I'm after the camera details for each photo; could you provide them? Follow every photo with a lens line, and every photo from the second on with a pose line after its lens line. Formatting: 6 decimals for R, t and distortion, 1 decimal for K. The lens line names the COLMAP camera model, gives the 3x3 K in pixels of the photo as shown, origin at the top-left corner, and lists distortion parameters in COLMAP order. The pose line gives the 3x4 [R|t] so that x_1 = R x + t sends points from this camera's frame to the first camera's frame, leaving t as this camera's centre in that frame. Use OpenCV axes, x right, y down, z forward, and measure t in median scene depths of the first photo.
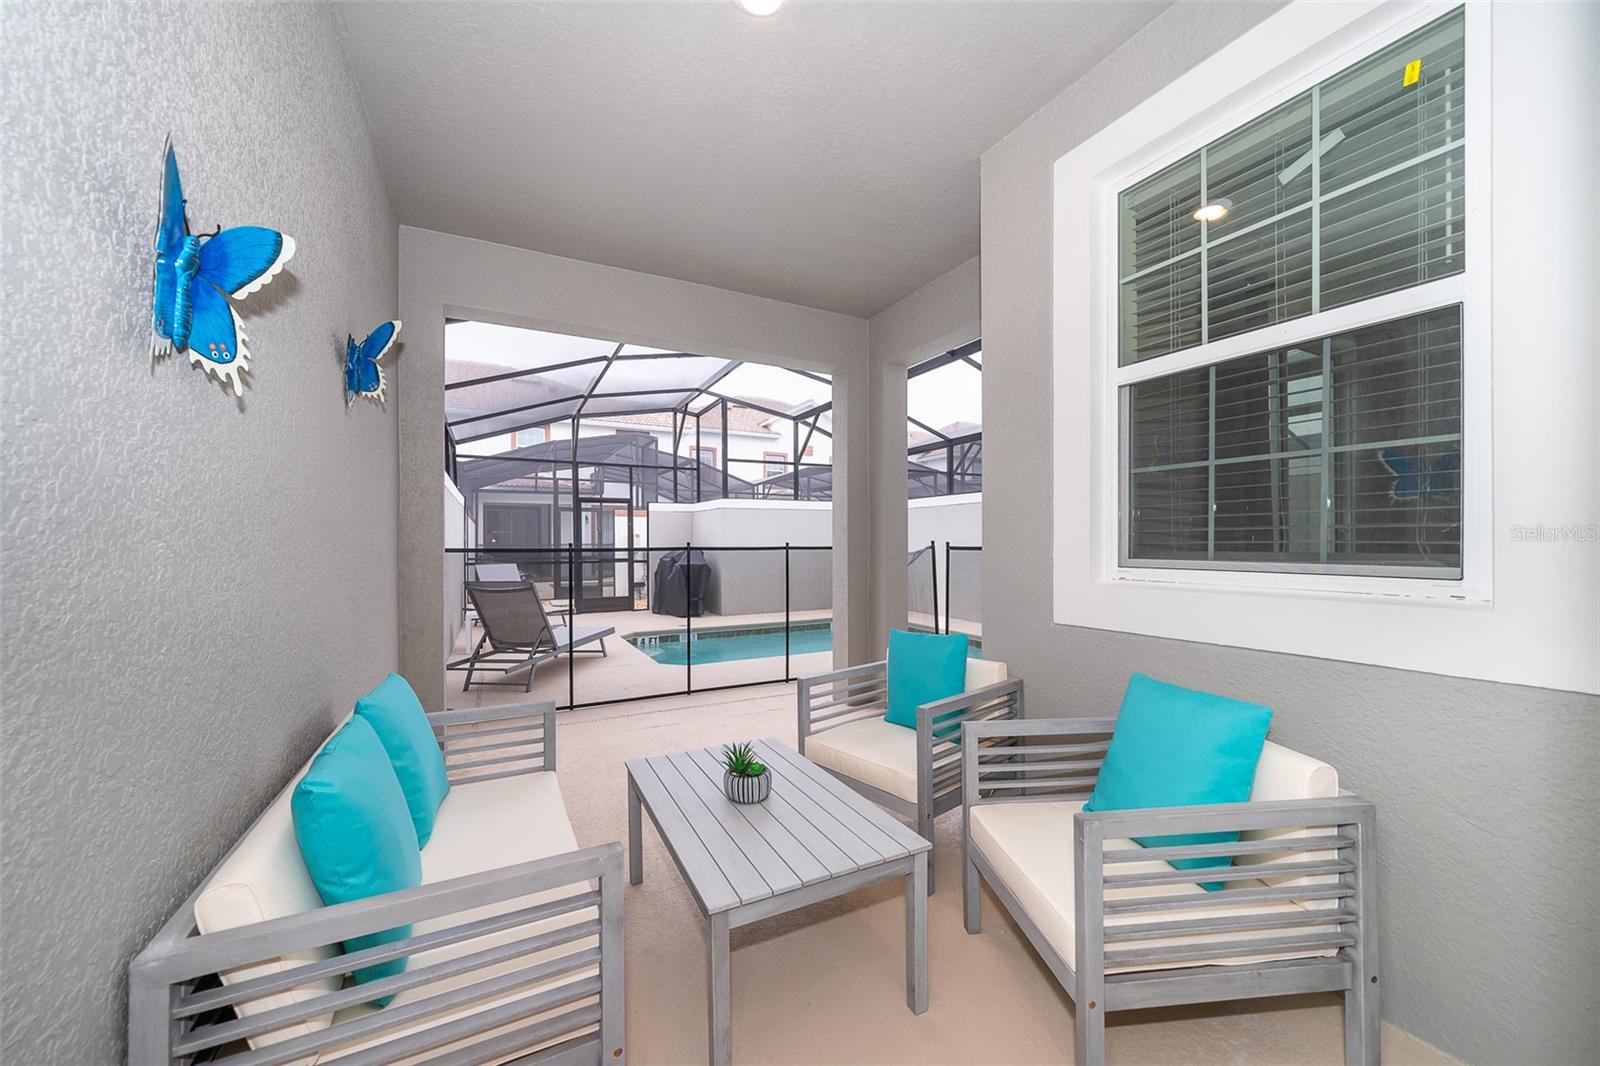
lens RADIAL K [[594.0, 0, 800.0], [0, 594.0, 533.0], [0, 0, 1]] dist [0.000169, -0.000012]
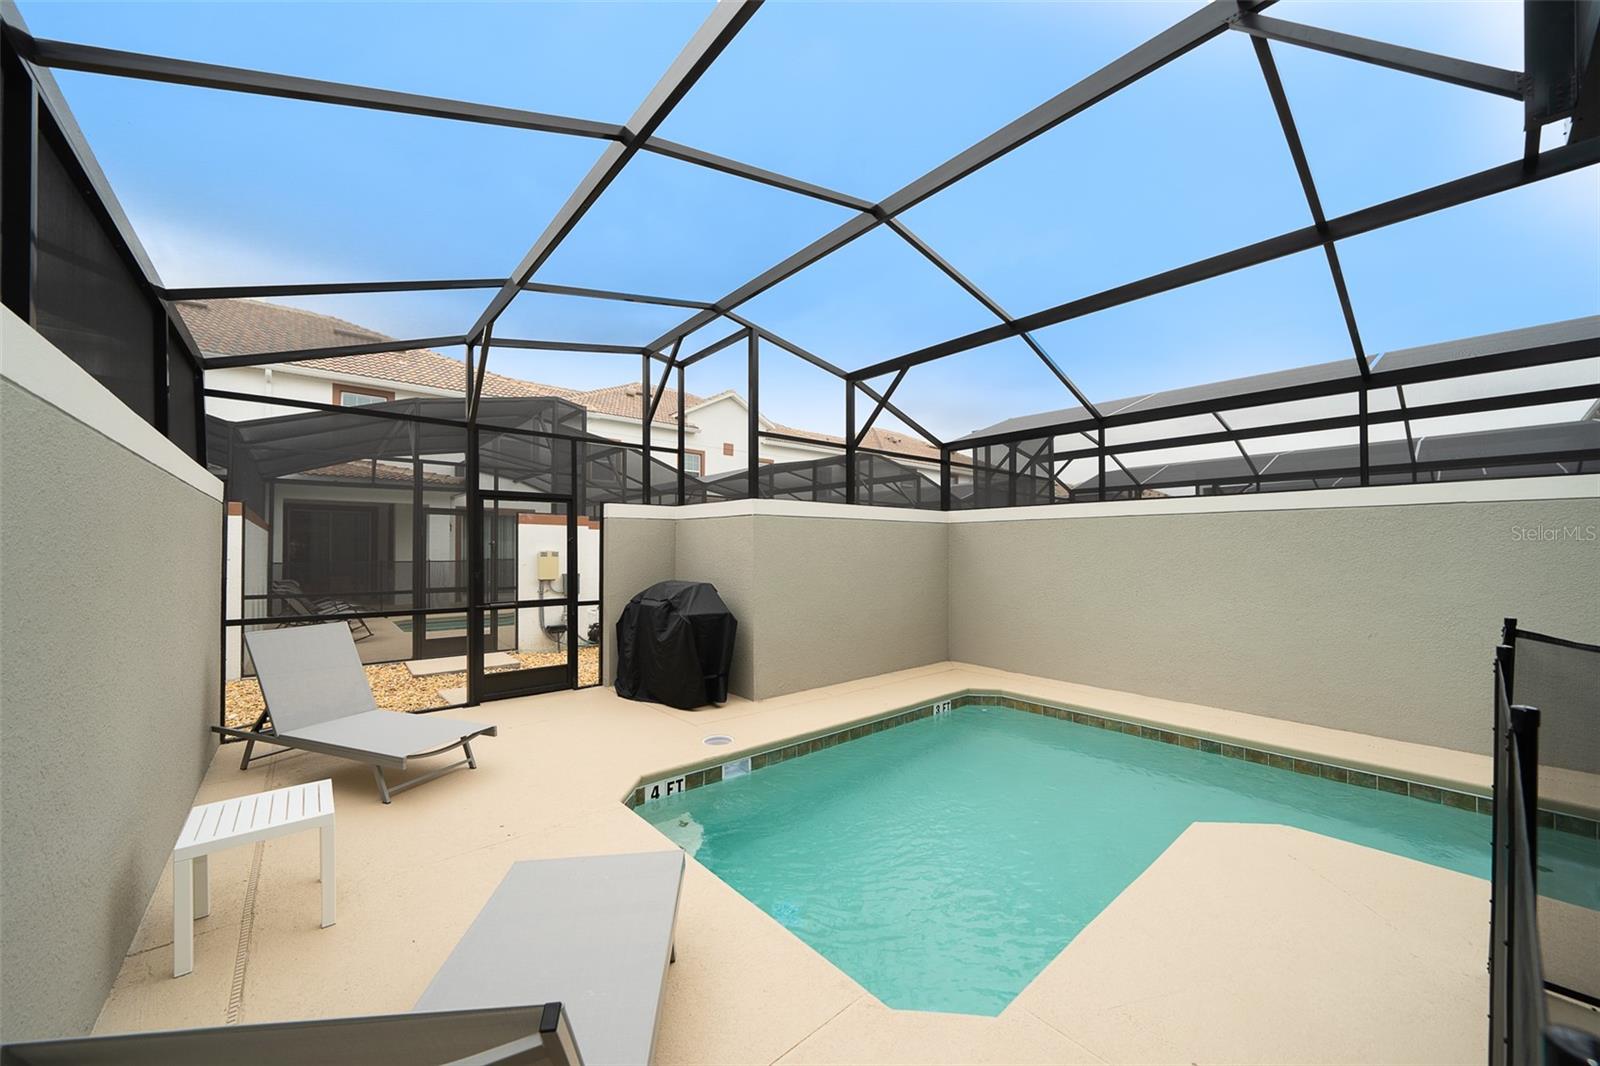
lens RADIAL K [[584.7, 0, 795.2], [0, 584.7, 539.7], [0, 0, 1]] dist [-0.001364, -0.000077]
pose [[0.975169, 0.010221, 0.221228, -0.202083], [-0.009430, 0.999945, -0.004631, -0.014319], [-0.221263, 0.002429, 0.975211, 0.401532]]
